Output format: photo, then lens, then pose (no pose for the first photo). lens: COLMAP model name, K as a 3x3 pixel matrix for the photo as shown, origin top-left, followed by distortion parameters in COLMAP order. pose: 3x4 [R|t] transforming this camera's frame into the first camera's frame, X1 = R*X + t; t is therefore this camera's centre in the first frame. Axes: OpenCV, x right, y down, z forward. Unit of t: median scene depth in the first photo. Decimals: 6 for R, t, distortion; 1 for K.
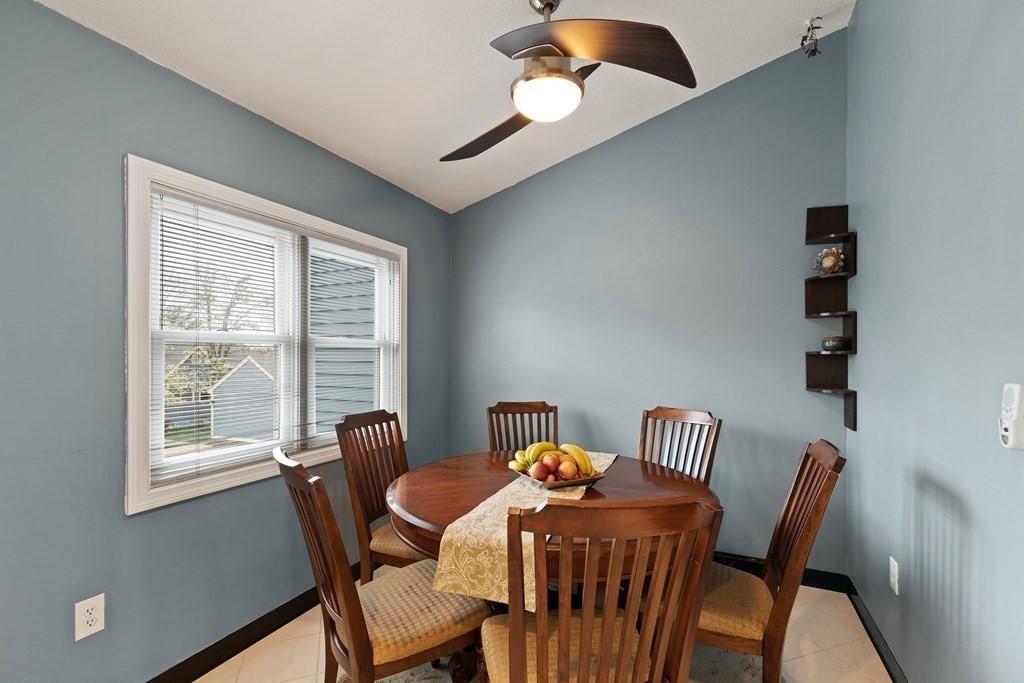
lens RADIAL K [[465.3, 0, 513.5], [0, 465.3, 349.4], [0, 0, 1]] dist [0.007798, -0.001555]
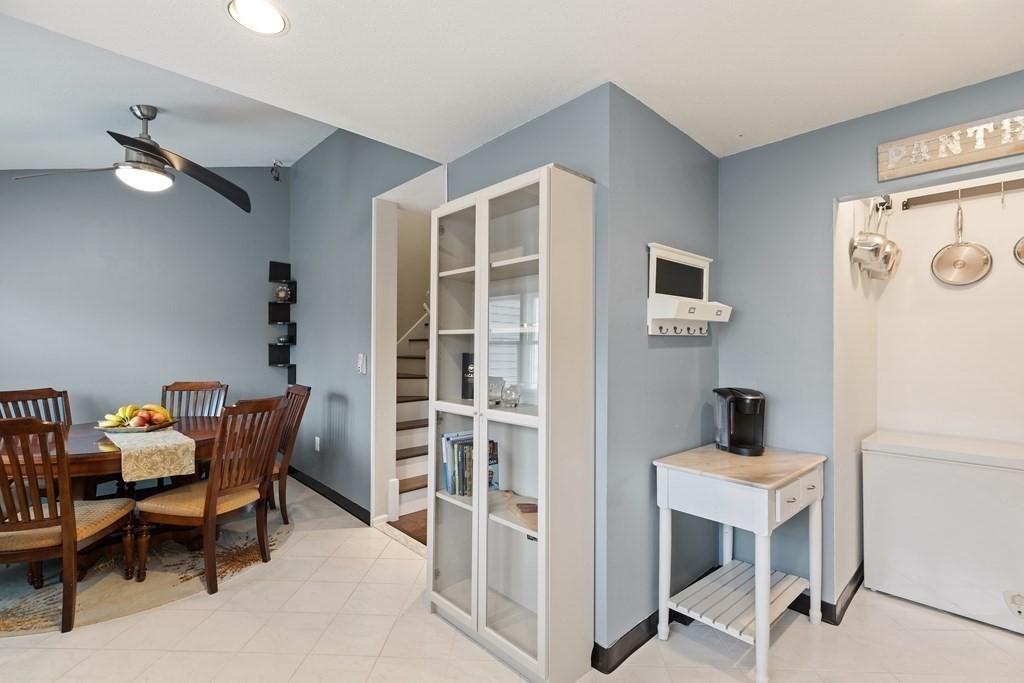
lens RADIAL K [[465.3, 0, 513.4], [0, 465.3, 344.8], [0, 0, 1]] dist [0.007798, -0.001555]
pose [[0.382500, 0.001222, 0.923955, -0.650535], [-0.009266, 0.999954, 0.002514, -0.003656], [-0.923909, -0.009523, 0.382494, -0.522355]]
